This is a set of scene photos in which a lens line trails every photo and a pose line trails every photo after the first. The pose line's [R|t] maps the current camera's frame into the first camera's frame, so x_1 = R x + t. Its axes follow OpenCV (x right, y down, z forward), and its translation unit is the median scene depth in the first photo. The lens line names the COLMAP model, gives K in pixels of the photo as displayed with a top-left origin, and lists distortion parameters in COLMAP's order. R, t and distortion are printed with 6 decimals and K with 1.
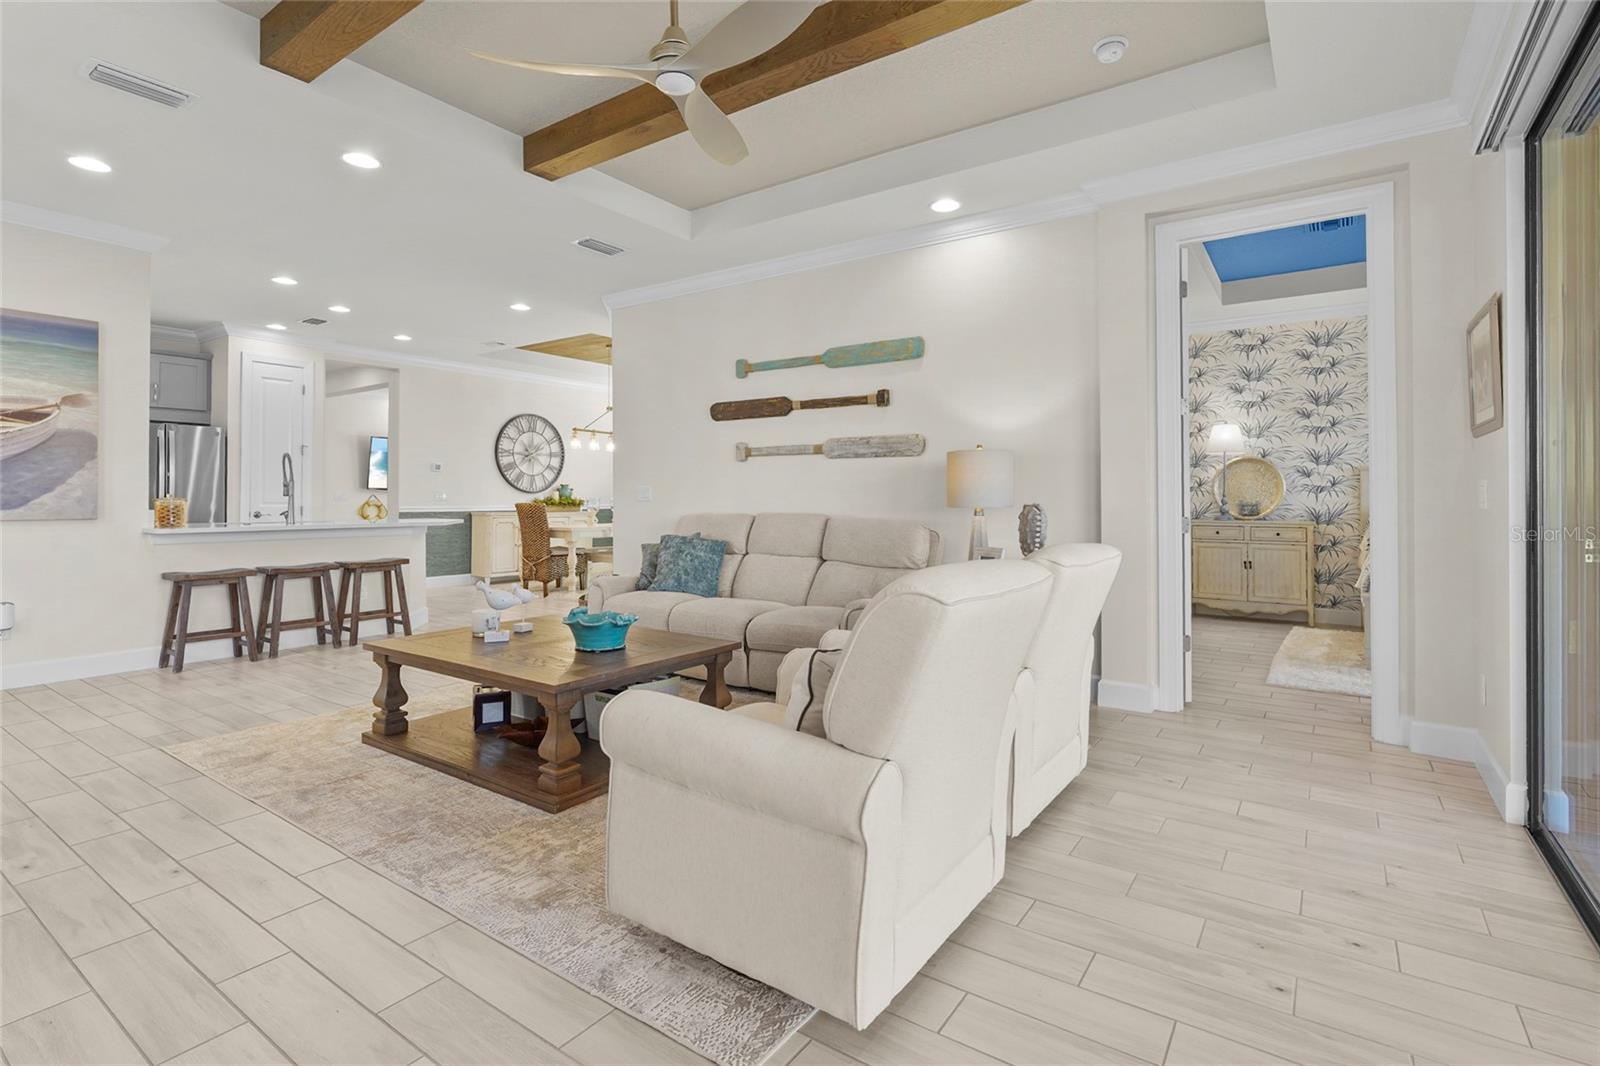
lens RADIAL K [[761.5, 0, 782.2], [0, 761.5, 492.7], [0, 0, 1]] dist [0.002438, 0.000705]
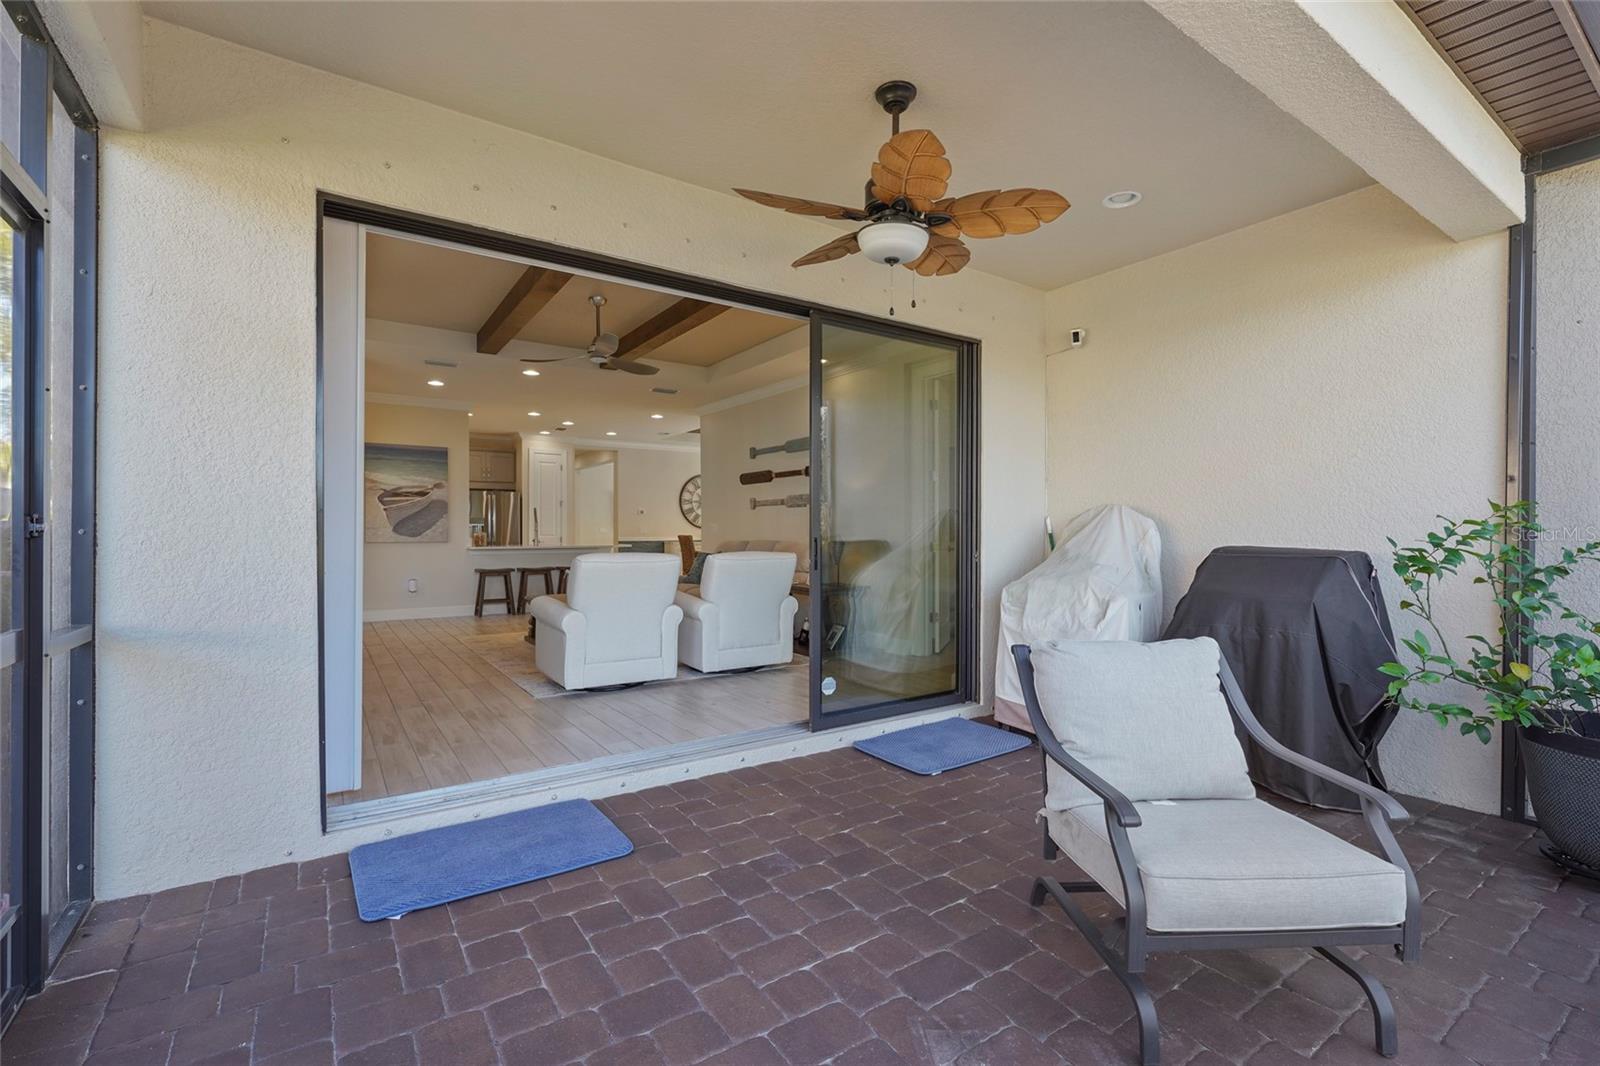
lens RADIAL K [[726.9, 0, 801.5], [0, 726.9, 532.6], [0, 0, 1]] dist [-0.000471, 0.000494]
pose [[0.935857, -0.001219, -0.352379, 0.639584], [0.003706, 0.999973, 0.006385, 0.000190], [0.352362, -0.007281, 0.935836, -0.469515]]
